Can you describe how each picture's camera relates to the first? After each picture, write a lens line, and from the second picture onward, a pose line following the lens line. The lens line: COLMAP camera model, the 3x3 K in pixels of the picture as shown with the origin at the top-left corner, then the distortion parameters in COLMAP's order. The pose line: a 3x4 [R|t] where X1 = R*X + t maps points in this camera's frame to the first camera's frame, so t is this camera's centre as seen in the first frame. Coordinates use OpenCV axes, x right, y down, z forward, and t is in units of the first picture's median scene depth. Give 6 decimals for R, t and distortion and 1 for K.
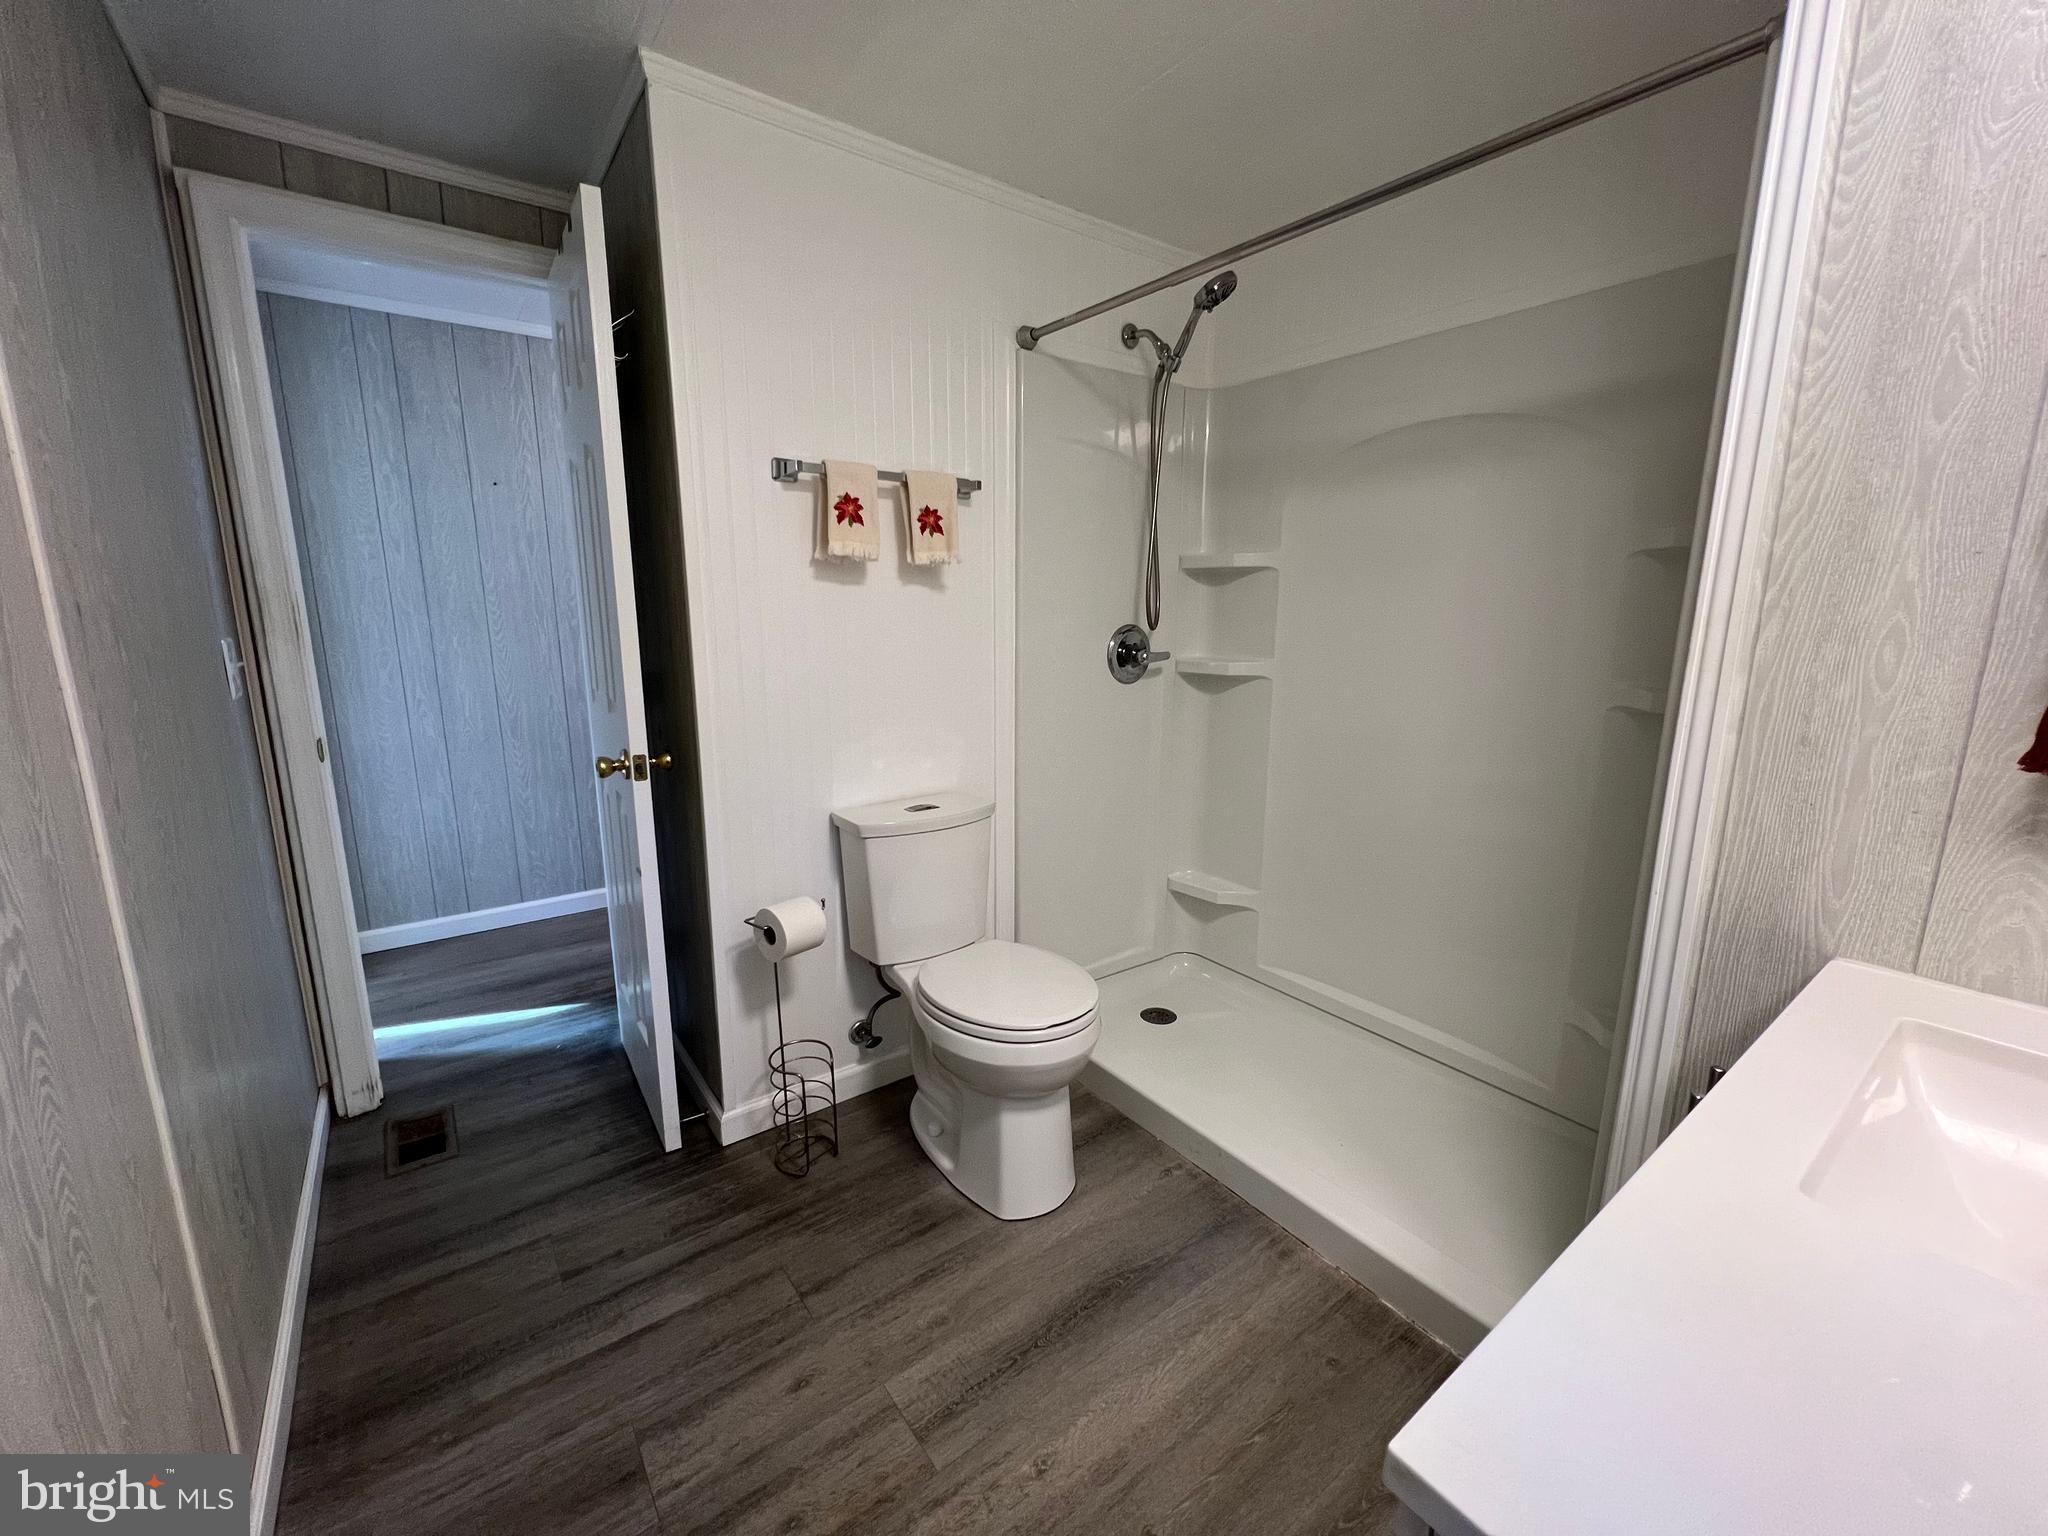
lens RADIAL K [[814.8, 0, 1023.4], [0, 814.8, 764.2], [0, 0, 1]] dist [-0.016054, -0.000040]
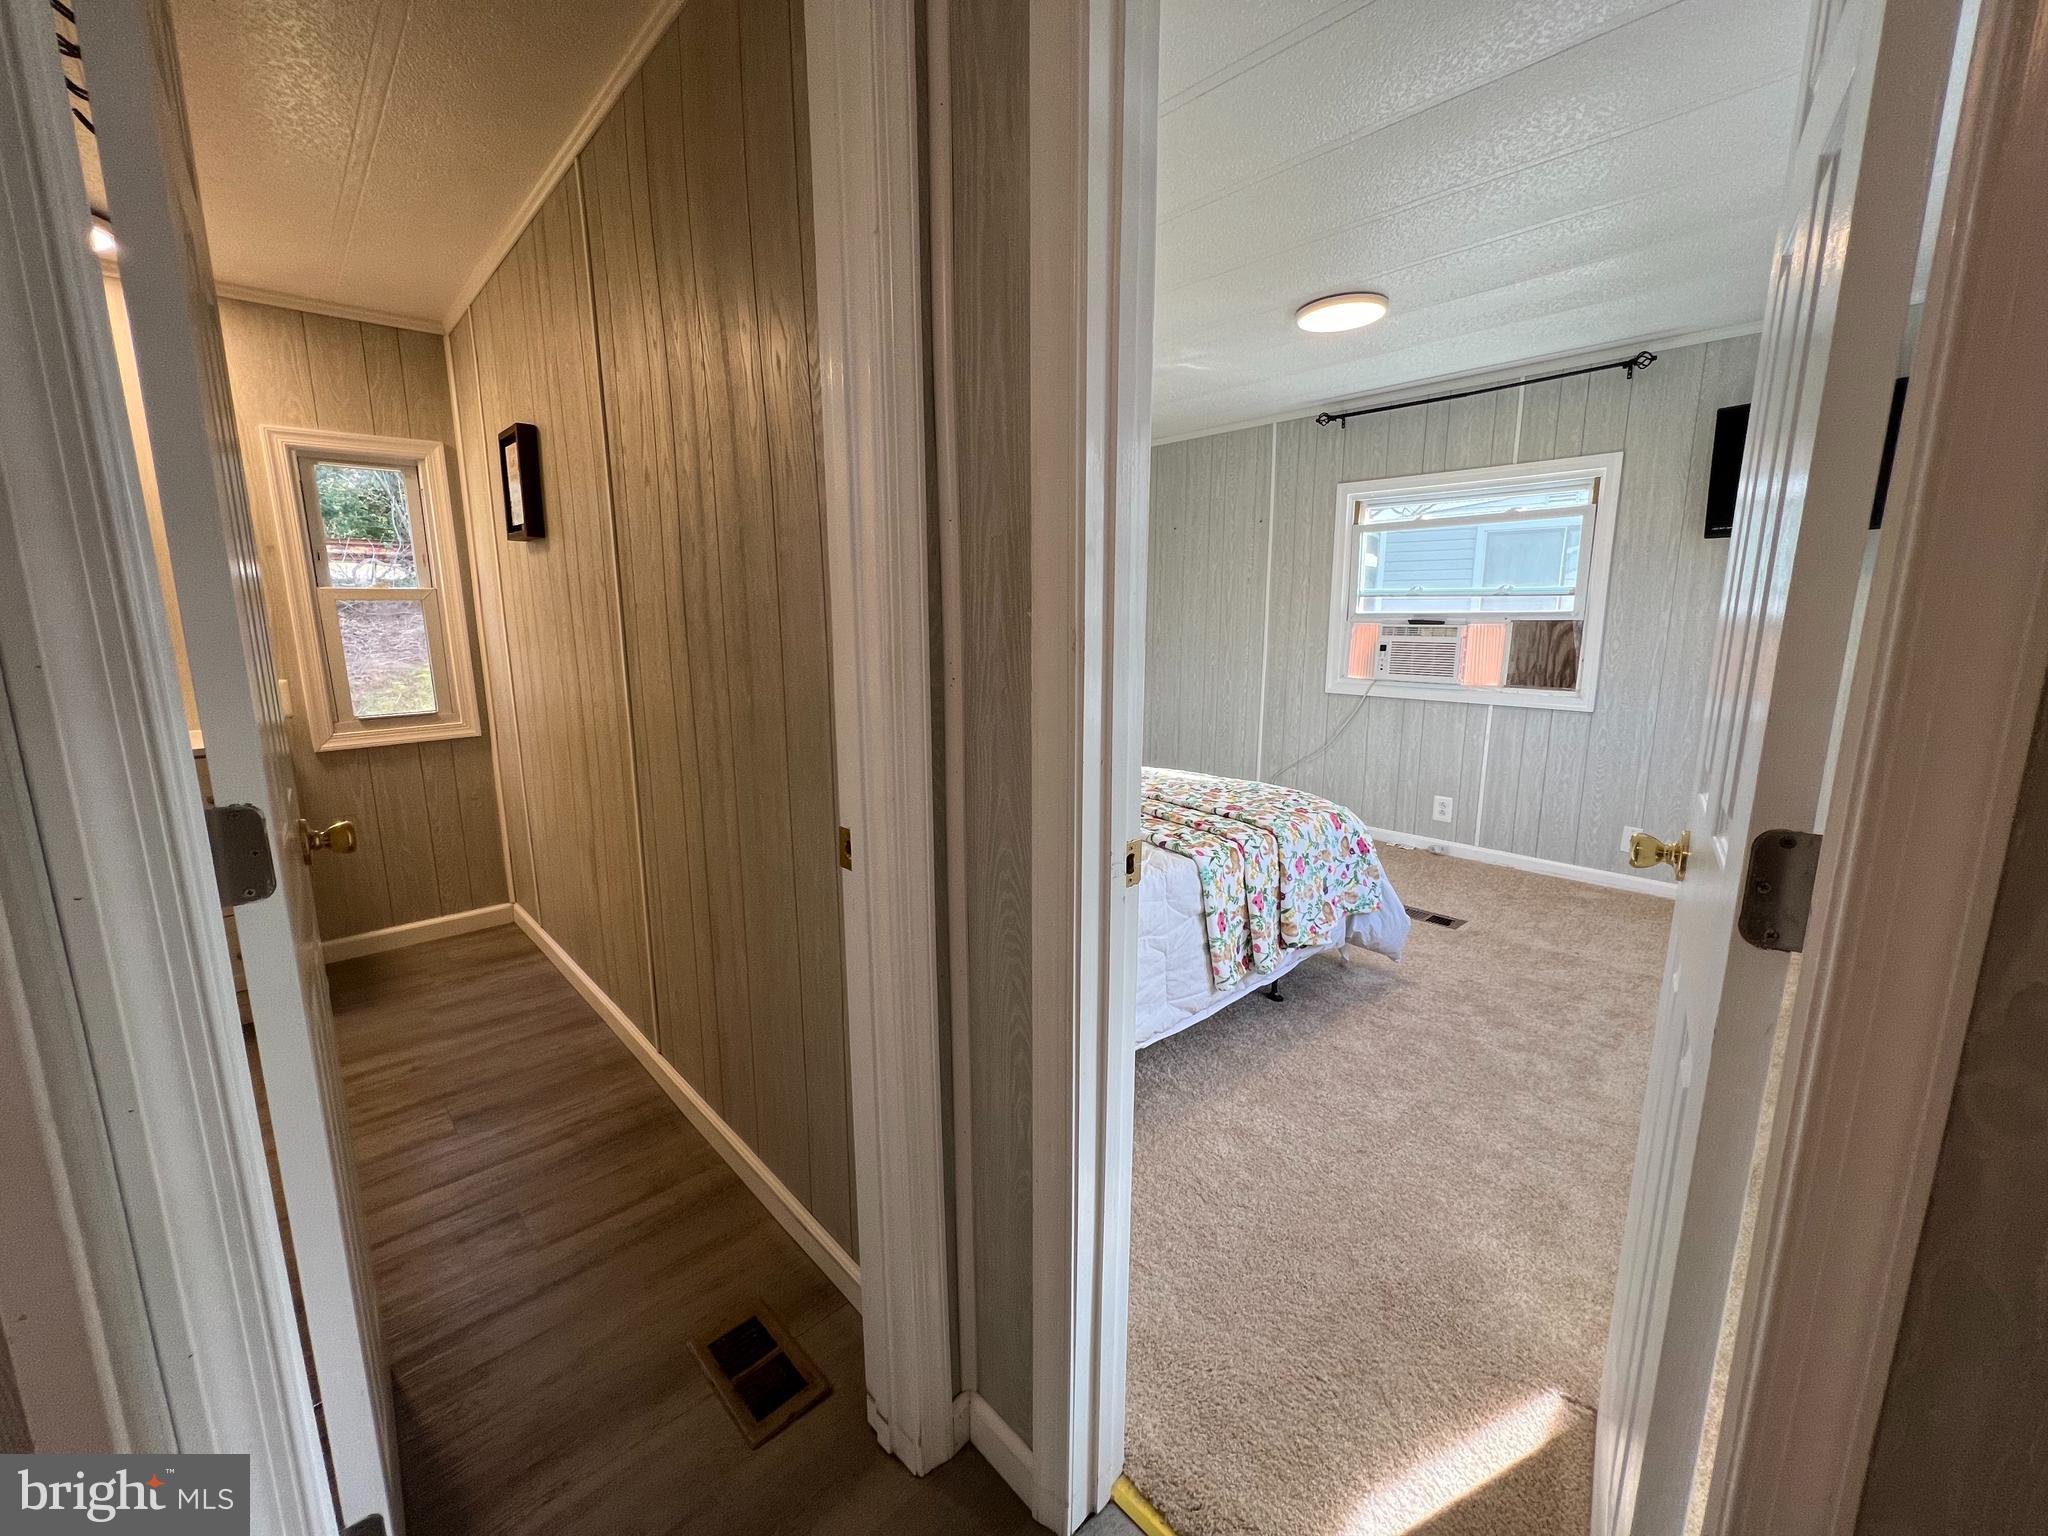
lens RADIAL K [[814.8, 0, 1024.2], [0, 814.8, 762.6], [0, 0, 1]] dist [-0.016054, -0.000040]
pose [[-0.993071, 0.022249, -0.115394, -1.124072], [-0.021816, 0.929945, 0.367051, -0.360978], [0.115476, 0.367025, -0.923016, 1.834415]]
